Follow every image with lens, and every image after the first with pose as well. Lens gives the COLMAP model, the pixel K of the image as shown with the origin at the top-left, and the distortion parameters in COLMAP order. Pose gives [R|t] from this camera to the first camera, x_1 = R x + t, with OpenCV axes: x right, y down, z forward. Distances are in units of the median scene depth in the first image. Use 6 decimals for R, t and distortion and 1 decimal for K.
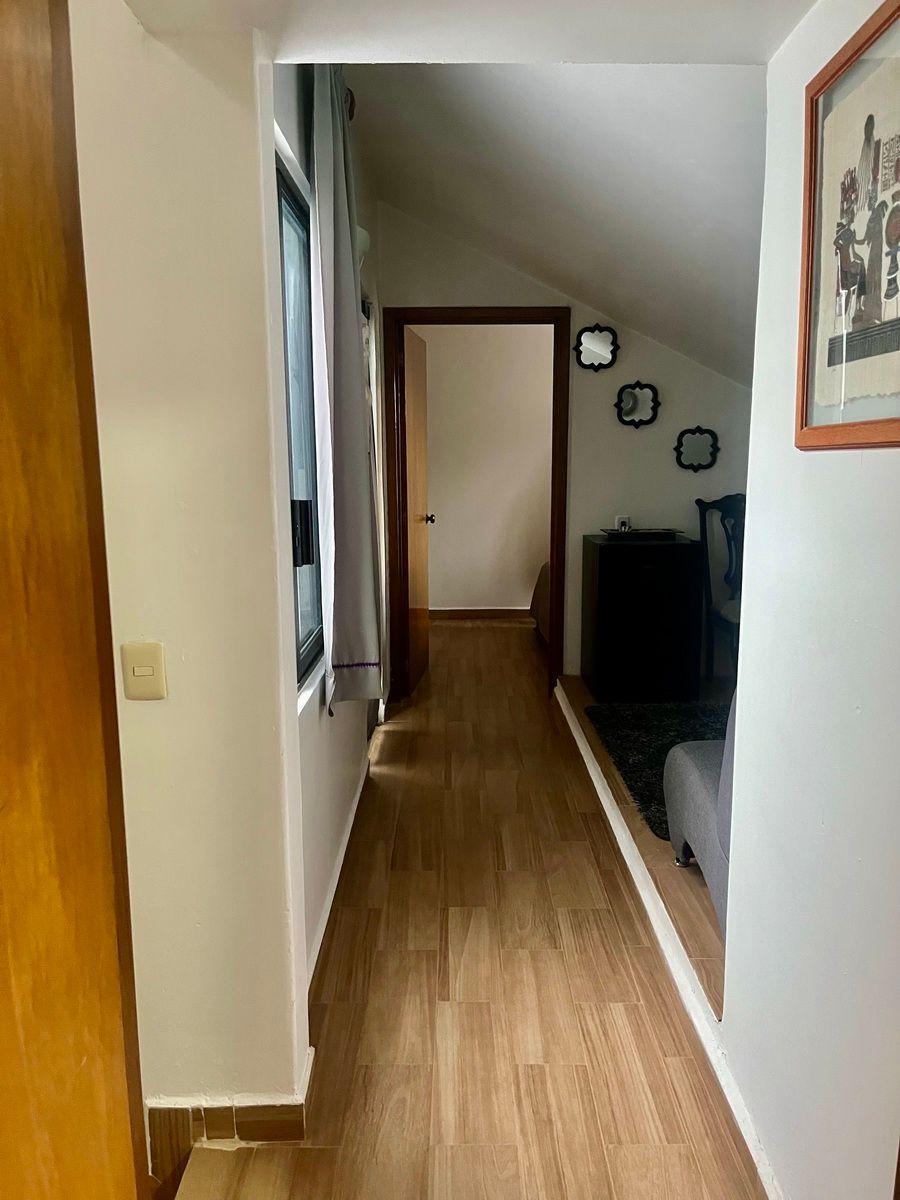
lens RADIAL K [[911.6, 0, 447.8], [0, 911.6, 611.3], [0, 0, 1]] dist [0.066134, -0.078136]
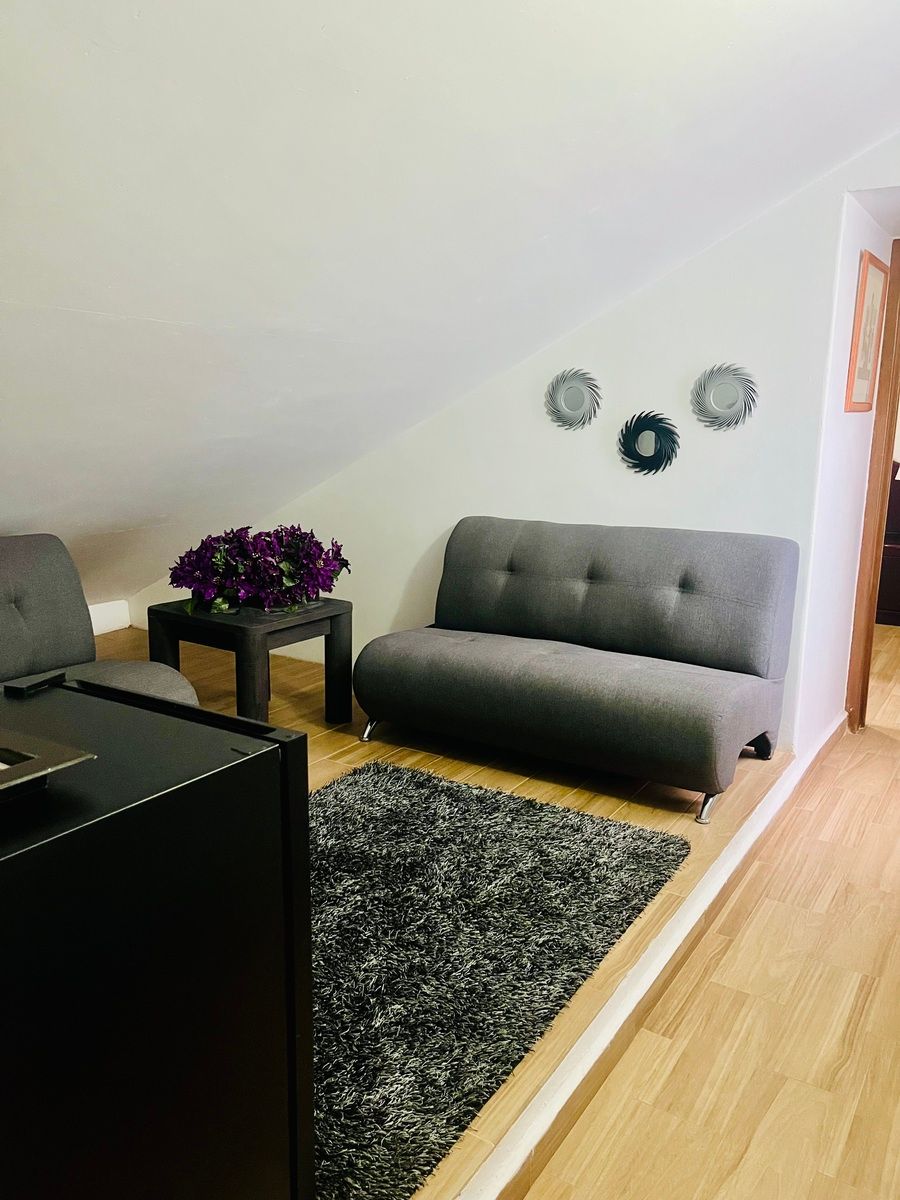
lens RADIAL K [[911.6, 0, 447.8], [0, 911.6, 611.3], [0, 0, 1]] dist [0.066134, -0.078136]
pose [[-0.844330, -0.112896, 0.523794, -0.012424], [0.082601, 0.938442, 0.335416, -0.322611], [-0.529418, 0.326468, -0.783030, 2.007087]]
